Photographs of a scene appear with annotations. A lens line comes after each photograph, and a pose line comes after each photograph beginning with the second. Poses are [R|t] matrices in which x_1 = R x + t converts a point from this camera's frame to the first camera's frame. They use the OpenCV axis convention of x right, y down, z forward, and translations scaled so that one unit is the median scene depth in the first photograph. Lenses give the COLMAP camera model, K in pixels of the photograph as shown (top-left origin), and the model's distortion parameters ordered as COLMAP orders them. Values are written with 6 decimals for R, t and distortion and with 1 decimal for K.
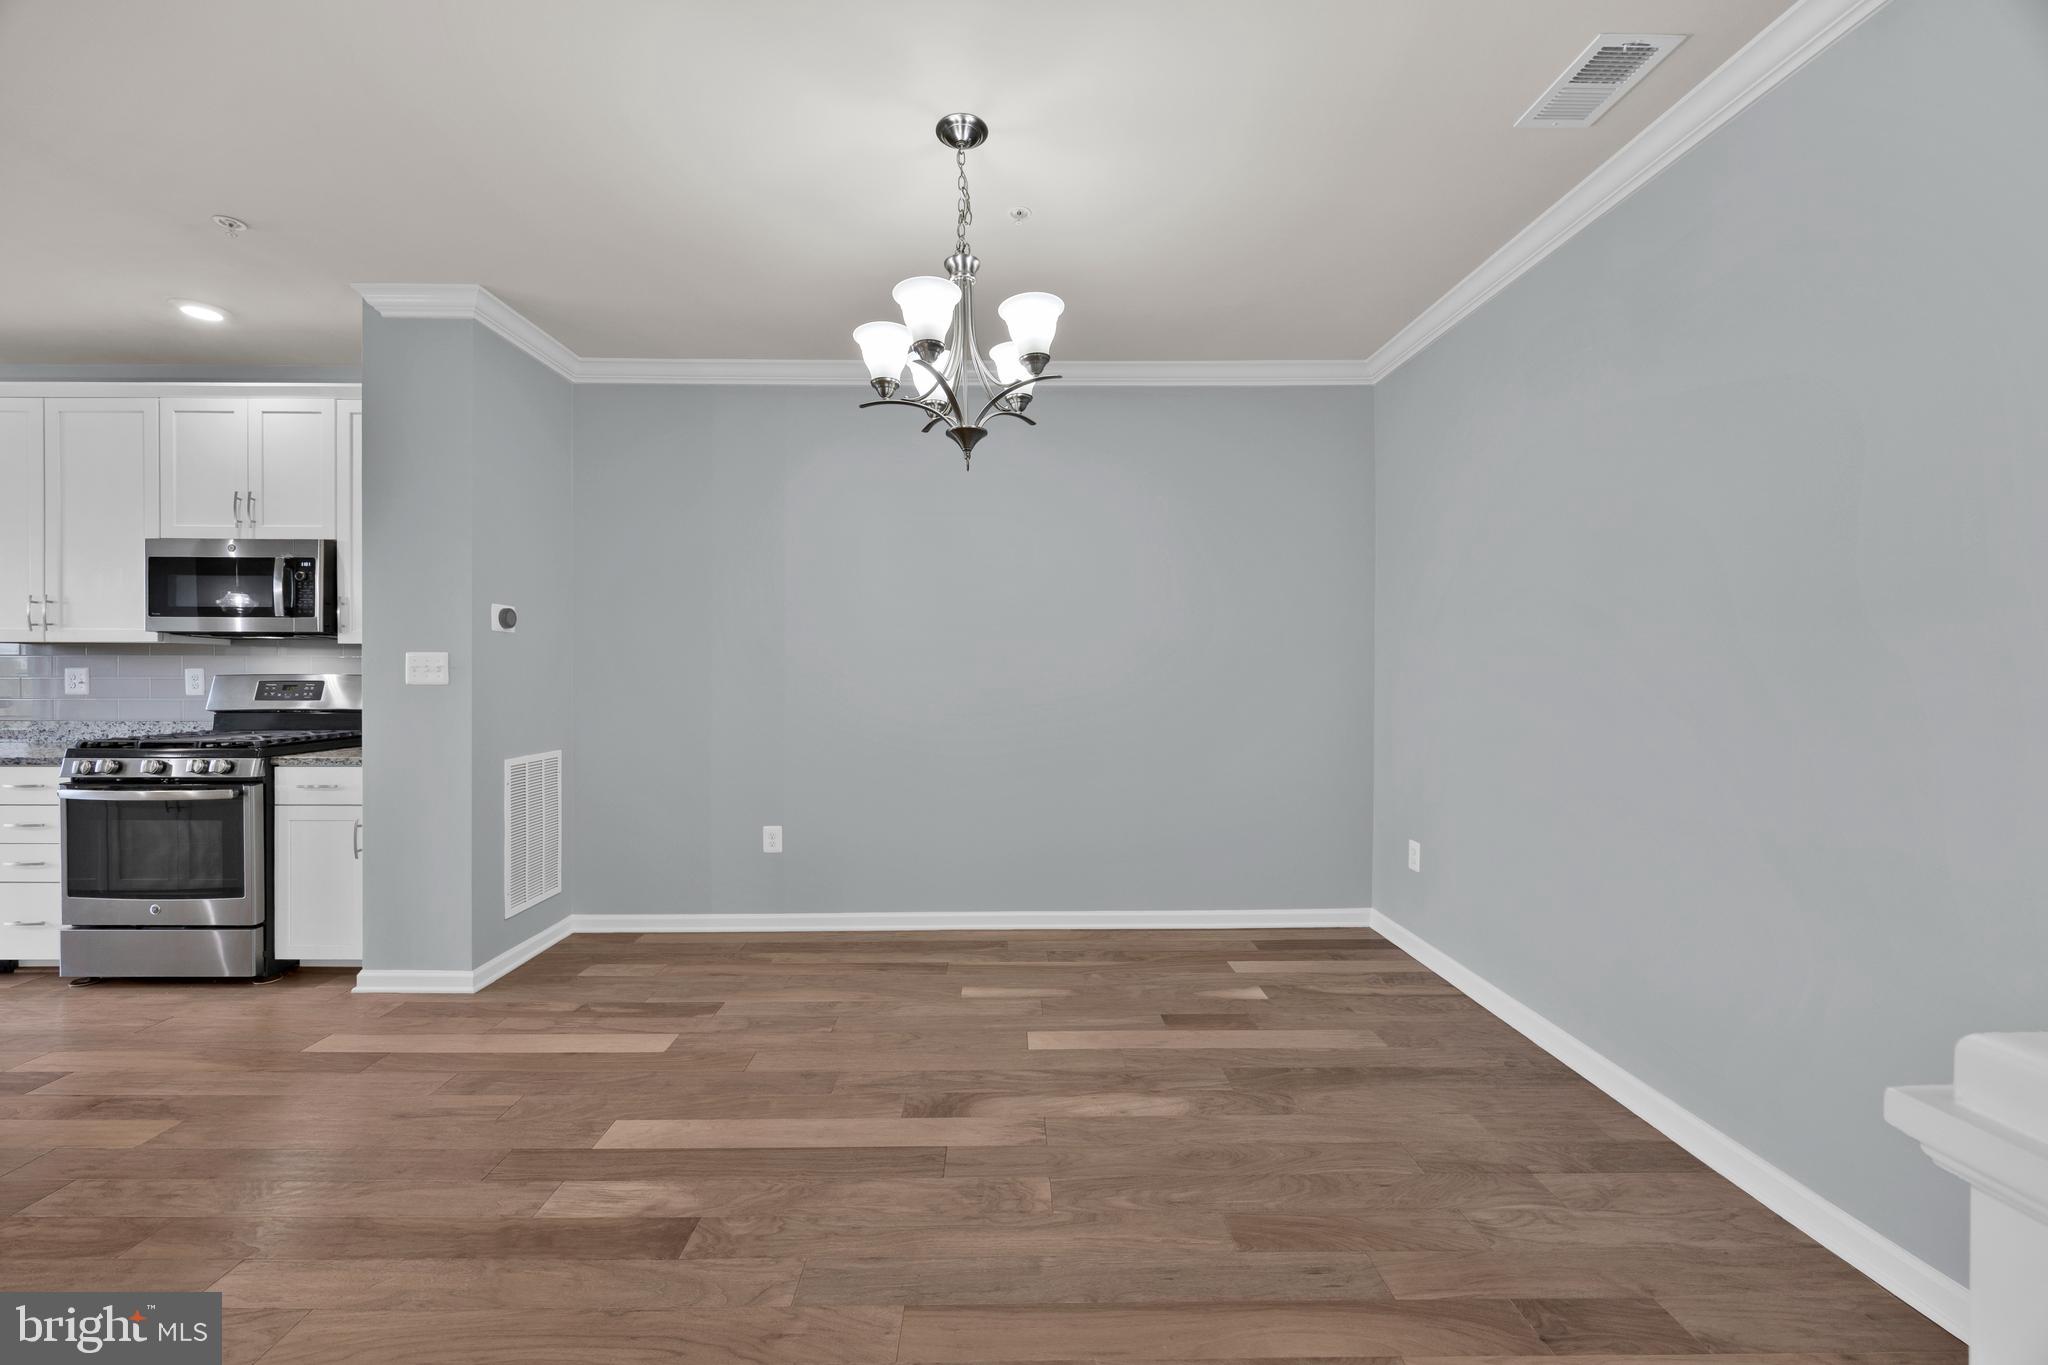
lens RADIAL K [[777.1, 0, 1010.9], [0, 777.1, 674.9], [0, 0, 1]] dist [-0.004951, 0.000021]
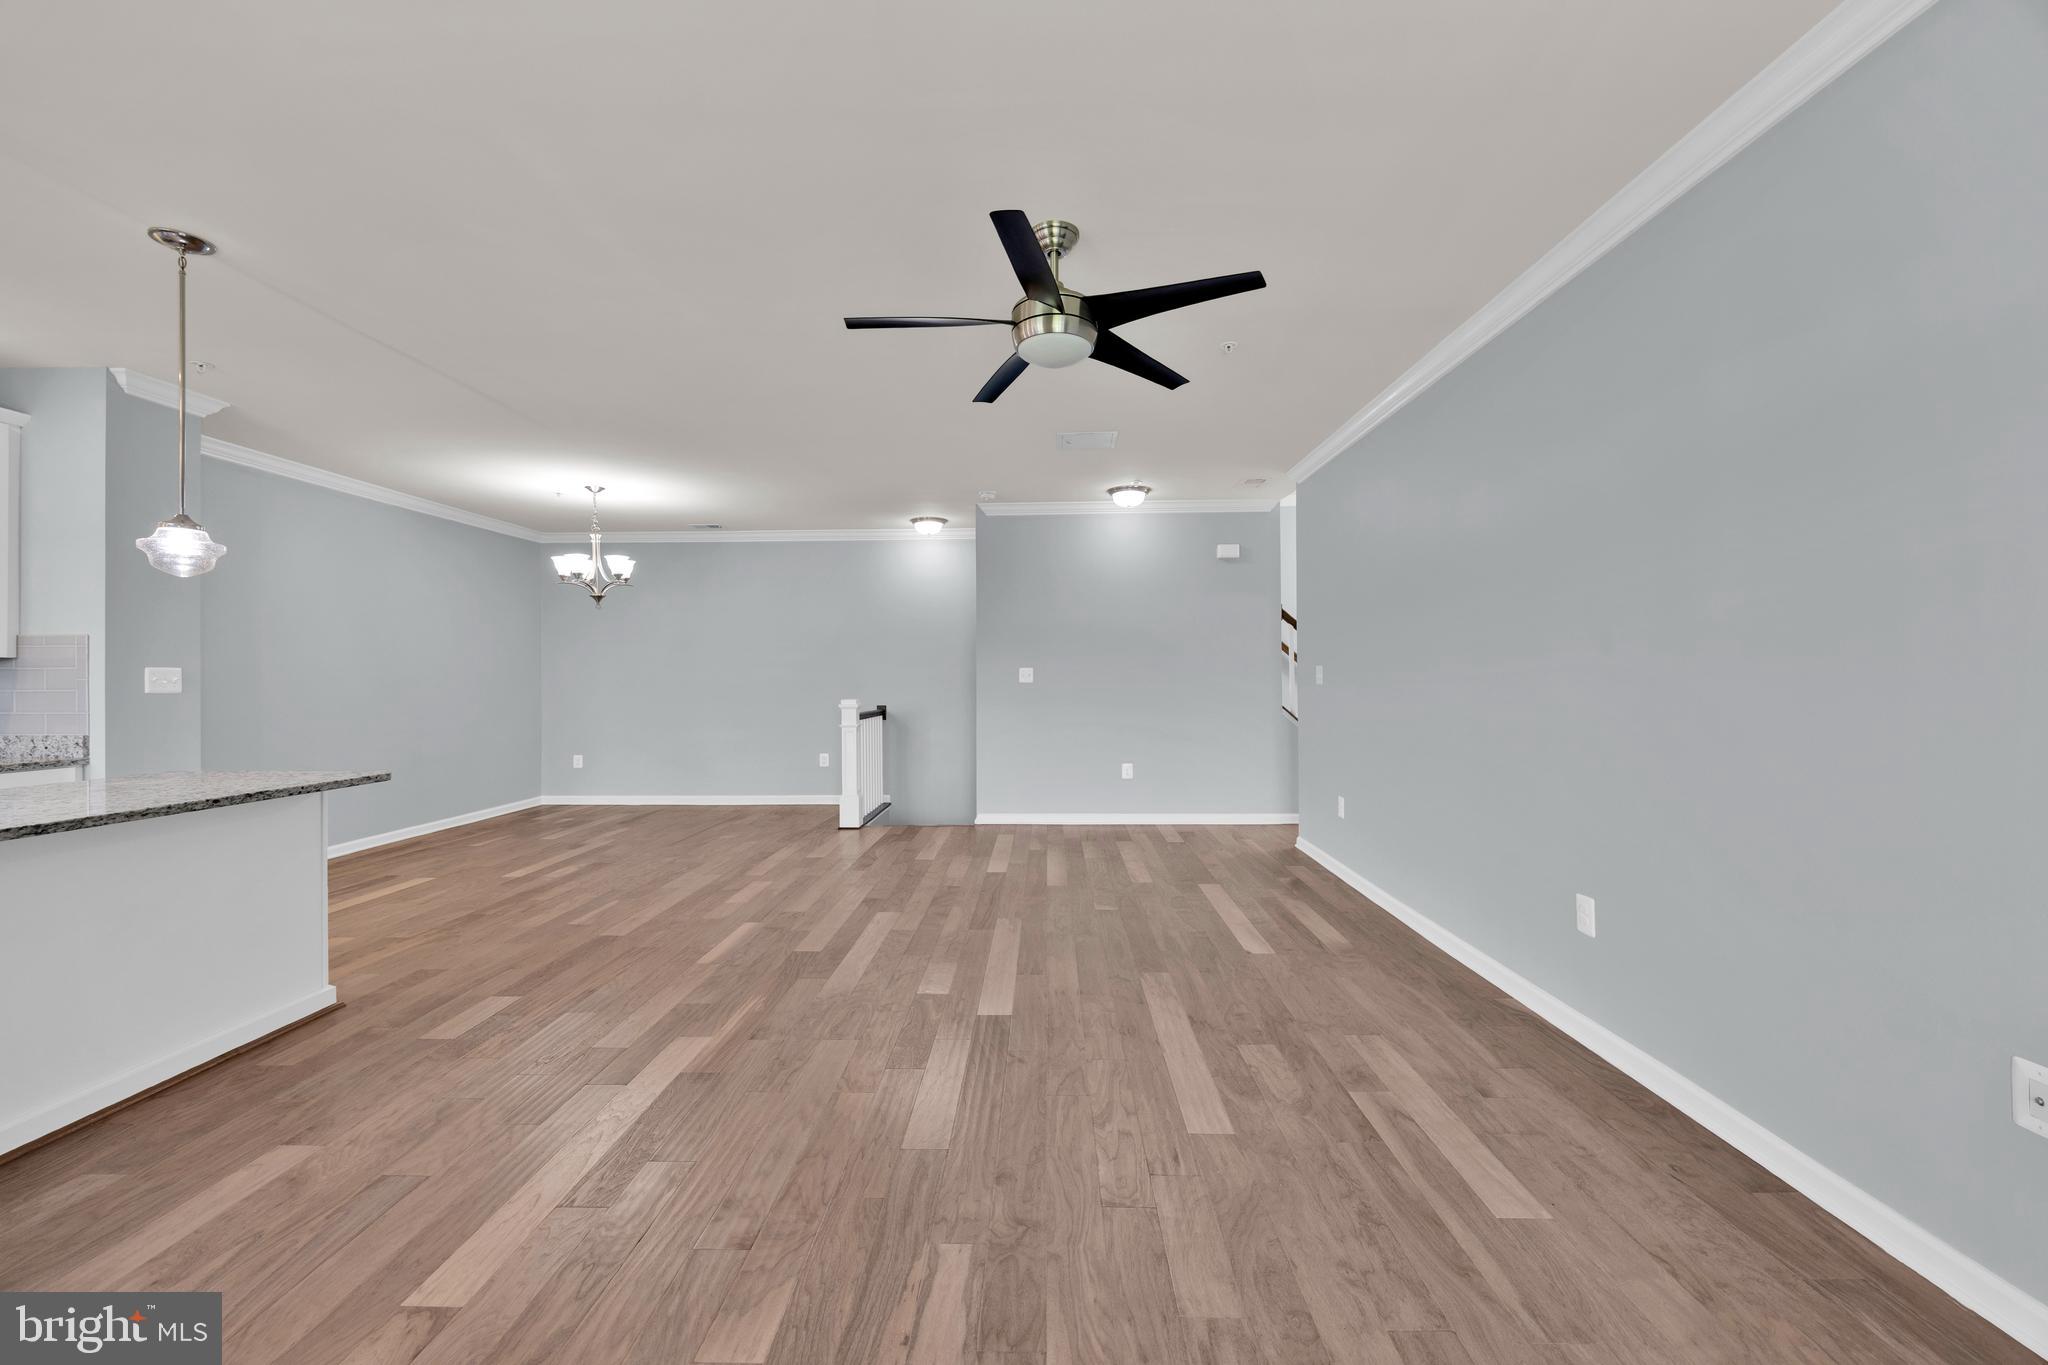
lens RADIAL K [[792.2, 0, 1014.9], [0, 792.2, 678.9], [0, 0, 1]] dist [-0.009329, 0.001886]
pose [[0.047948, -0.001825, 0.998848, -1.954011], [0.011505, 0.999933, 0.001275, 0.002631], [-0.998784, 0.011431, 0.047966, -0.455504]]
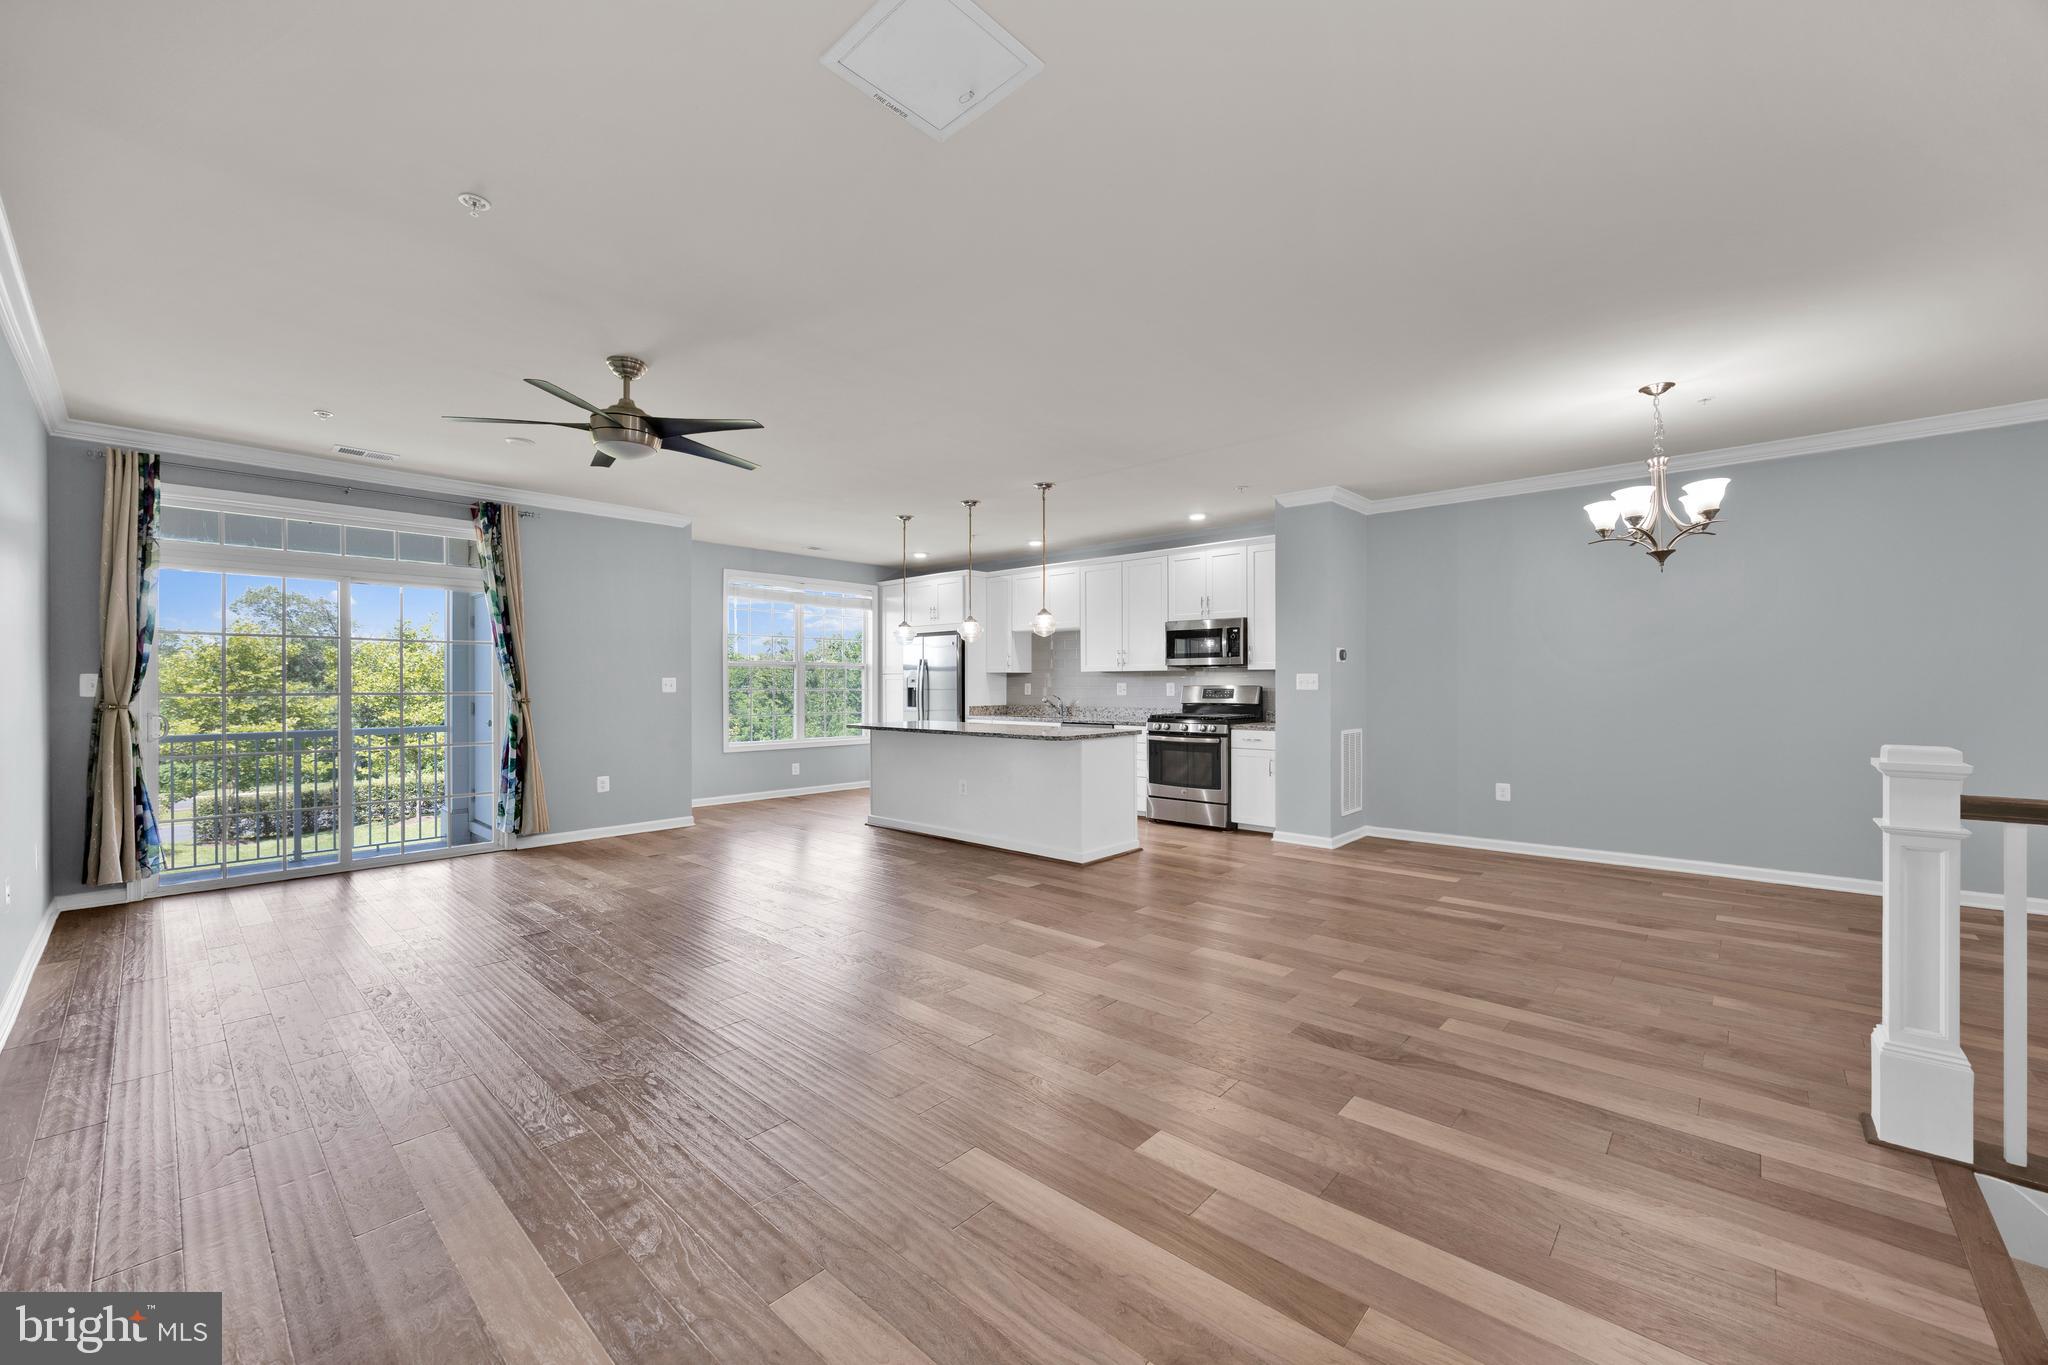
lens RADIAL K [[792.2, 0, 985.1], [0, 792.2, 685.1], [0, 0, 1]] dist [-0.009329, 0.001886]
pose [[0.708628, -0.002830, -0.705577, 0.084958], [0.000699, 0.999994, -0.003309, 0.005568], [0.705582, 0.001852, 0.708626, -0.993362]]
